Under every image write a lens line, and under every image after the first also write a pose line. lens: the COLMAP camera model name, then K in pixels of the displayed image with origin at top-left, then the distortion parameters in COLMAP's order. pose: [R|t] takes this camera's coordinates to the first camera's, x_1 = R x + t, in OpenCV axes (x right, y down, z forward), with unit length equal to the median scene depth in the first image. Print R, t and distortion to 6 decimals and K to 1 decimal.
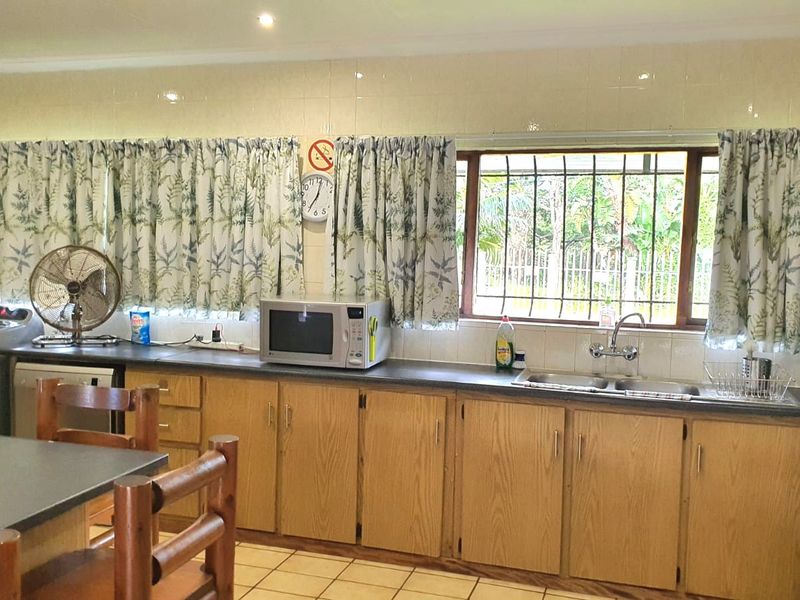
lens RADIAL K [[809.5, 0, 399.8], [0, 809.5, 301.0], [0, 0, 1]] dist [0.190234, -0.613100]
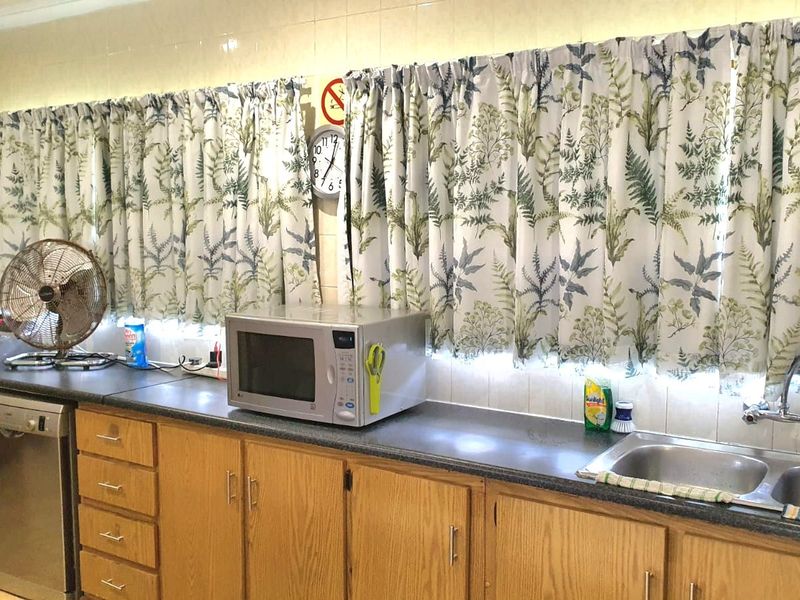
lens RADIAL K [[817.9, 0, 407.6], [0, 817.9, 304.9], [0, 0, 1]] dist [0.077580, -0.201207]
pose [[0.963341, 0.005545, -0.268223, 0.146126], [0.001001, 0.999705, 0.024263, -0.024788], [0.268279, -0.023642, 0.963051, 0.345684]]
